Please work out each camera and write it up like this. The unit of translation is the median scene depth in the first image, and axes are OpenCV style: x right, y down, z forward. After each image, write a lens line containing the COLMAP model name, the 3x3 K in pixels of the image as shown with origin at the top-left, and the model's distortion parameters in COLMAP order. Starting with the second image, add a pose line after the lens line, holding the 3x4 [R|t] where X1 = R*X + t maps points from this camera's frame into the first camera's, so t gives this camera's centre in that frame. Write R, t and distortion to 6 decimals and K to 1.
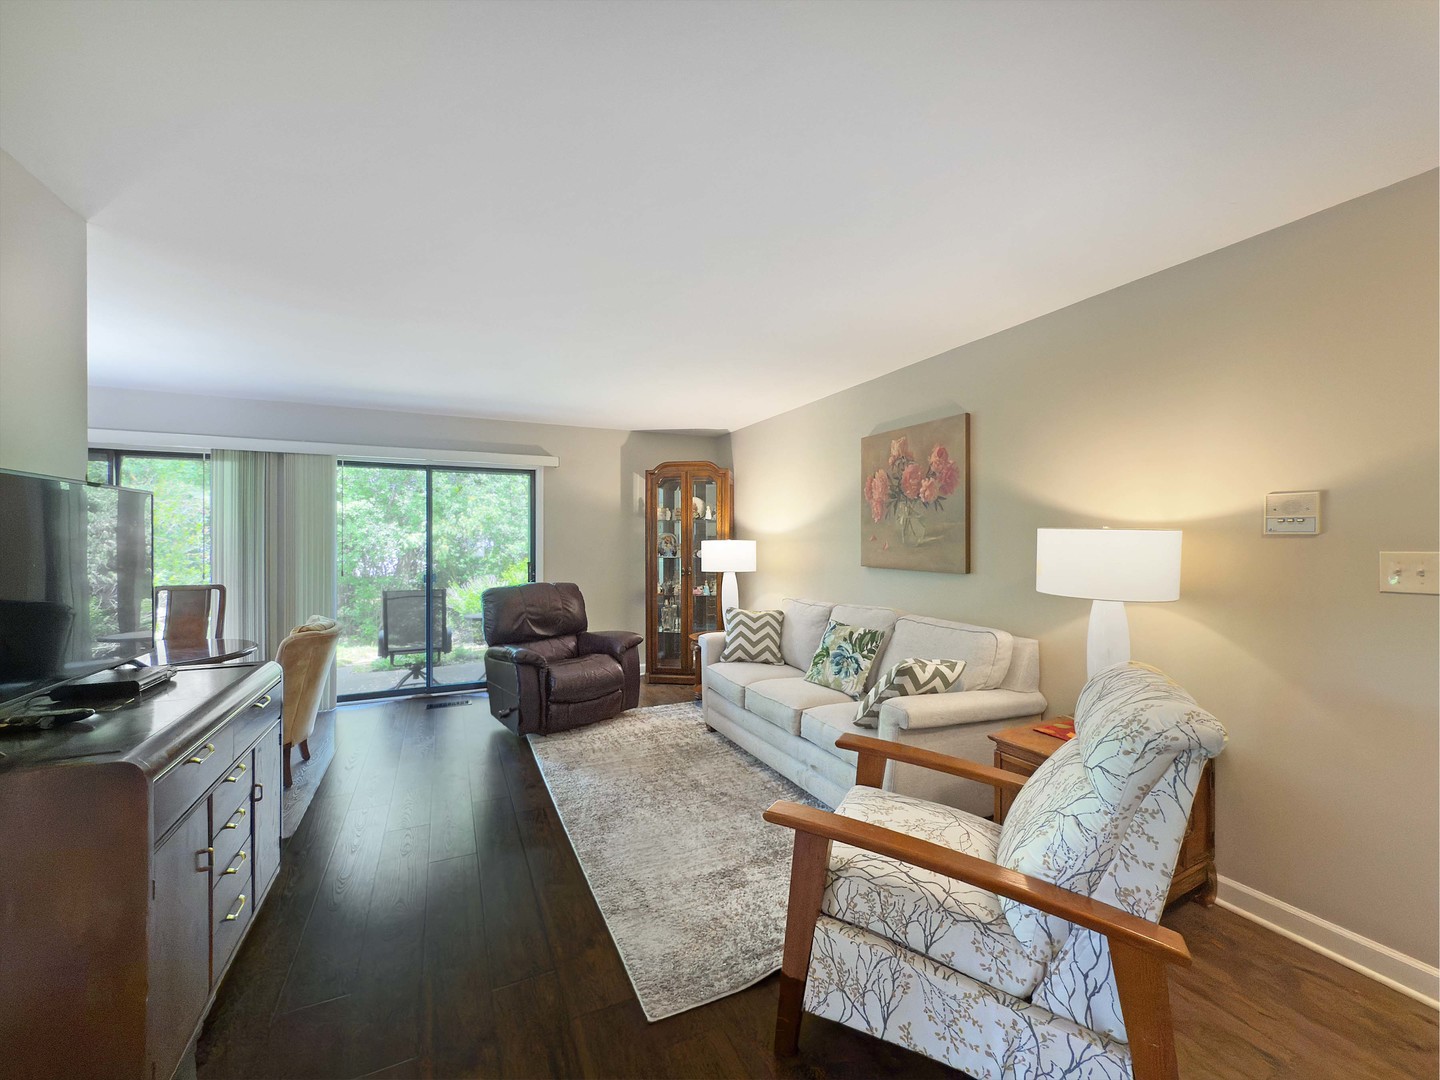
lens RADIAL K [[574.0, 0, 716.4], [0, 574.0, 542.7], [0, 0, 1]] dist [-0.000290, 0.000090]
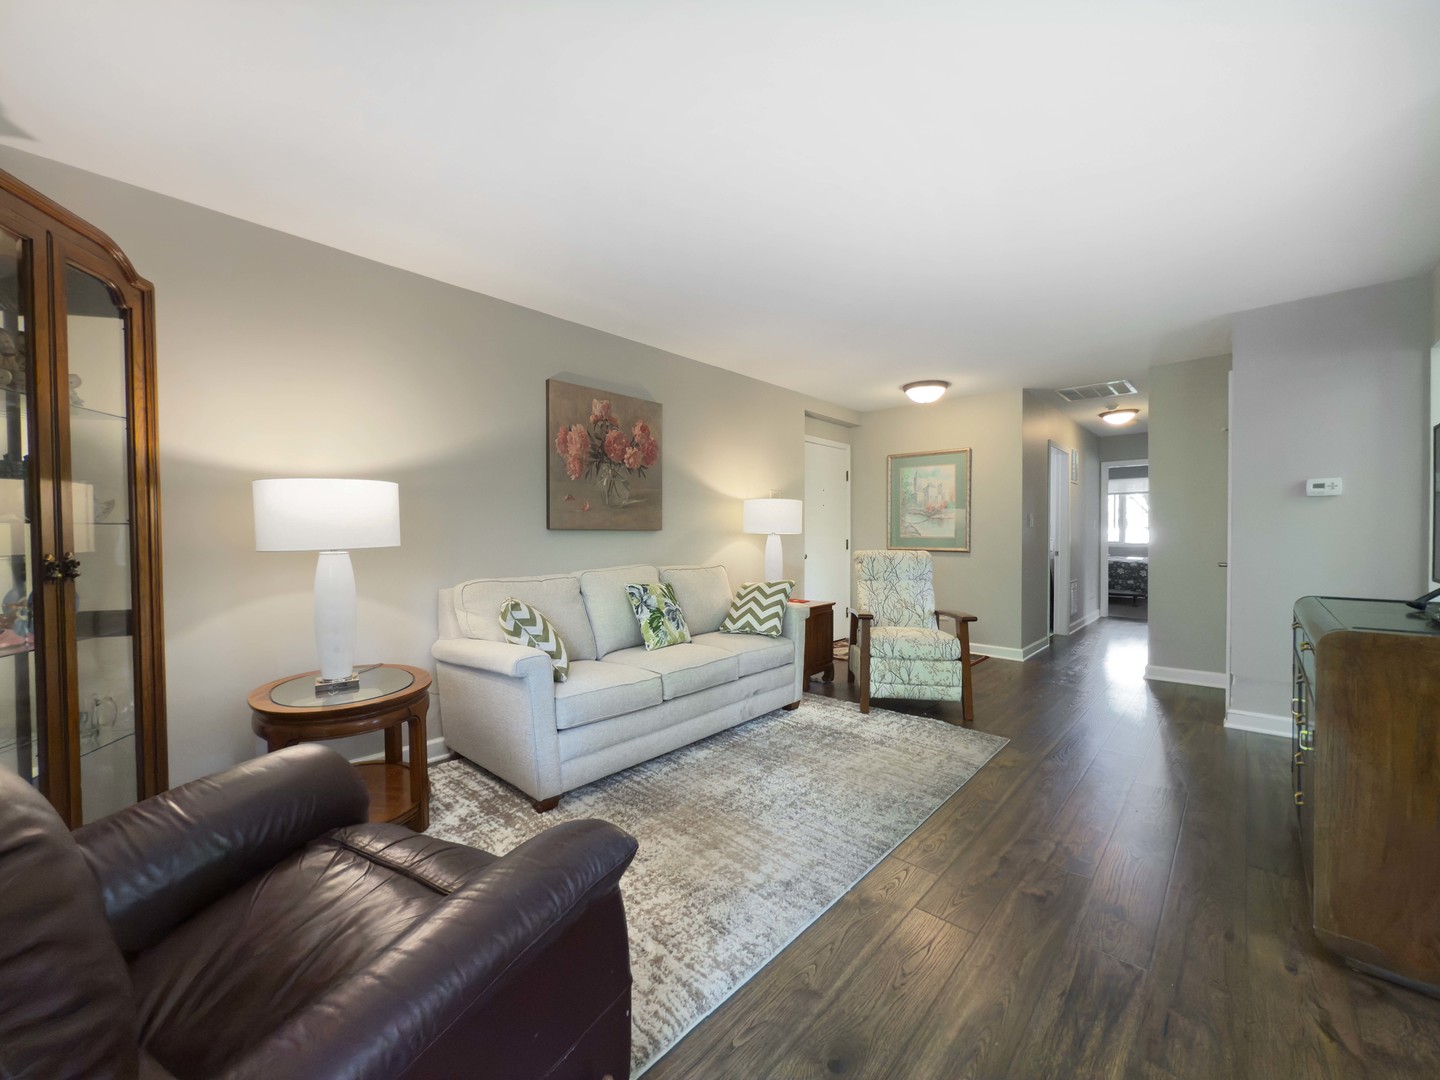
lens RADIAL K [[574.0, 0, 716.4], [0, 574.0, 542.7], [0, 0, 1]] dist [-0.000290, 0.000090]
pose [[-0.375902, -0.021733, 0.926405, -0.714029], [0.001918, 0.999705, 0.024231, 0.046137], [-0.926657, 0.010886, -0.375749, 1.225648]]
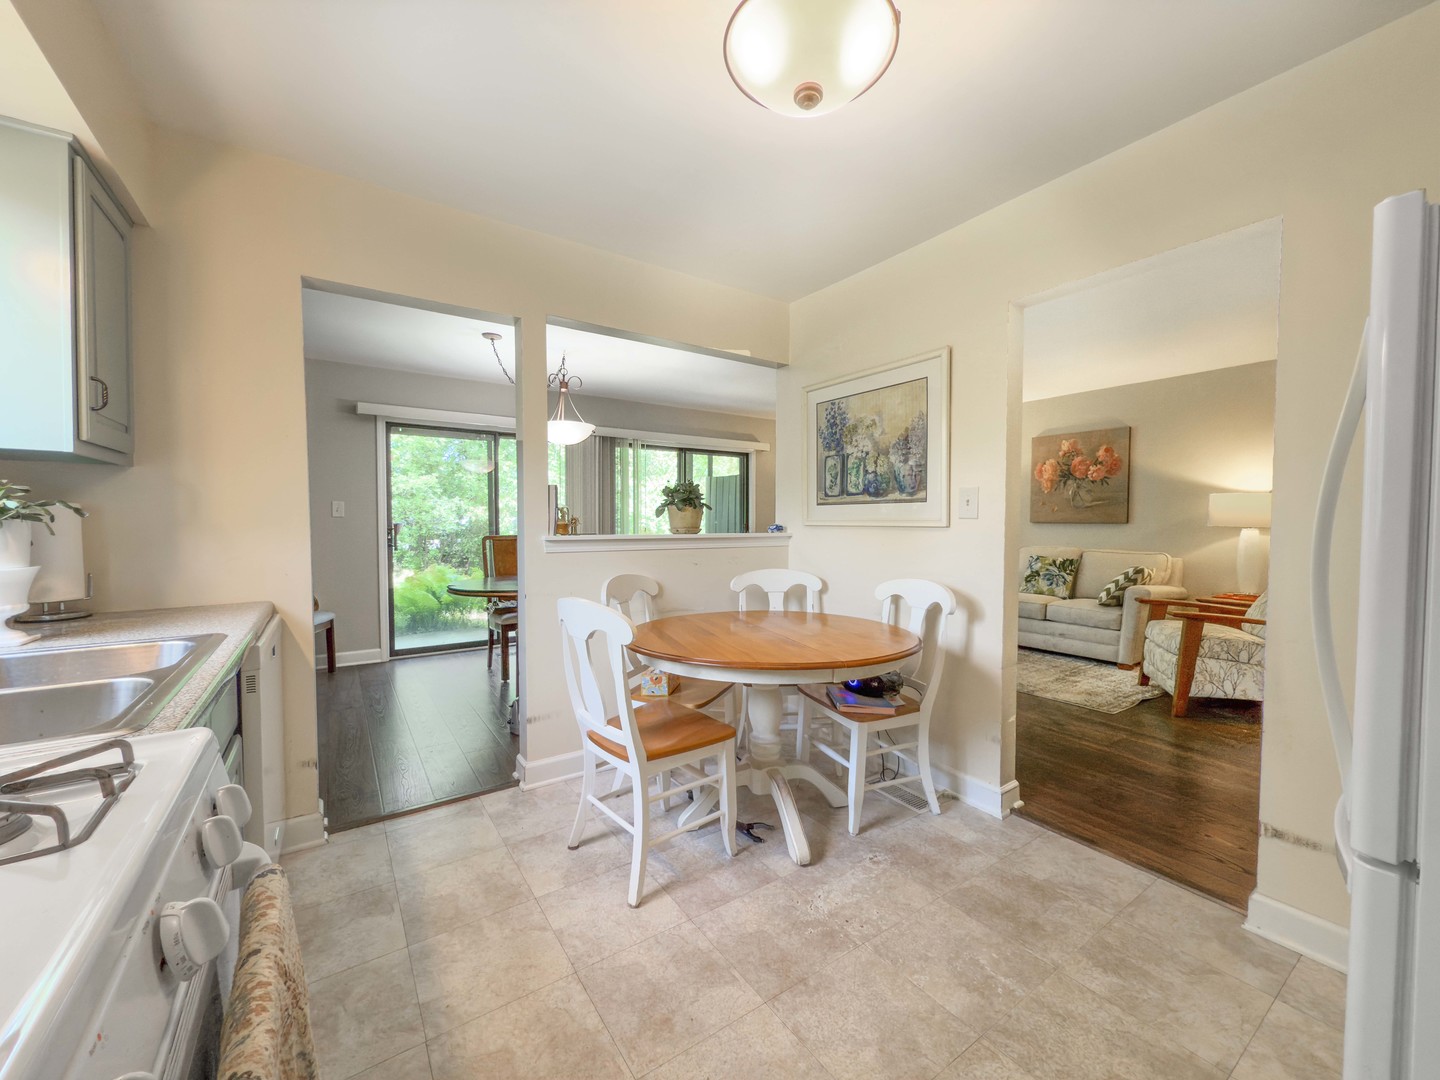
lens RADIAL K [[568.4, 0, 719.5], [0, 568.4, 542.2], [0, 0, 1]] dist [0.000207, 0.000010]
pose [[0.988632, -0.004664, 0.150281, -0.885696], [-0.000313, 0.999453, 0.033074, 0.049348], [-0.150353, -0.032745, 0.988090, -0.413063]]
